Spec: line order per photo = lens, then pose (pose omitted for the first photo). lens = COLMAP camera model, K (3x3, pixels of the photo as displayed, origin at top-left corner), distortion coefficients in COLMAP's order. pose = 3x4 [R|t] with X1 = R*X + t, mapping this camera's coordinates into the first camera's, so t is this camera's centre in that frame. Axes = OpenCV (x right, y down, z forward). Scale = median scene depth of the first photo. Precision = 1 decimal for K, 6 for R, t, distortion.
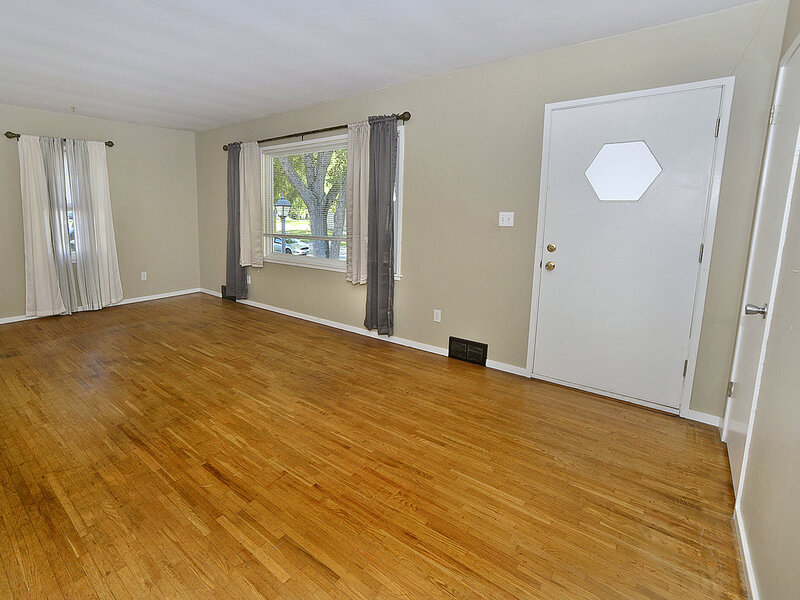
lens RADIAL K [[360.1, 0, 400.0], [0, 360.1, 300.0], [0, 0, 1]] dist [-0.050453, 0.019297]
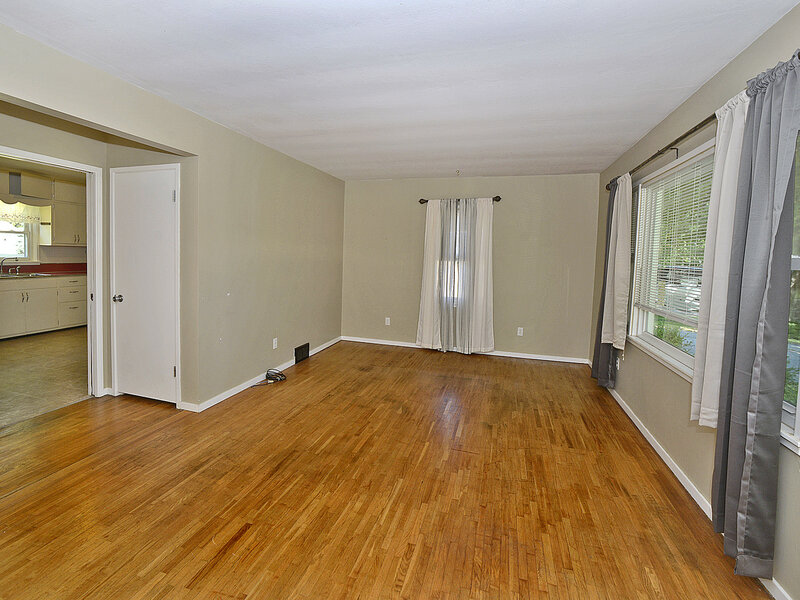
lens RADIAL K [[420.8, 0, 400.0], [0, 420.8, 300.0], [0, 0, 1]] dist [-0.071221, 0.036159]
pose [[0.326258, 0.103964, -0.939546, 0.297145], [-0.259235, 0.965668, 0.016835, -0.127202], [0.909040, 0.238071, 0.342008, 0.466829]]
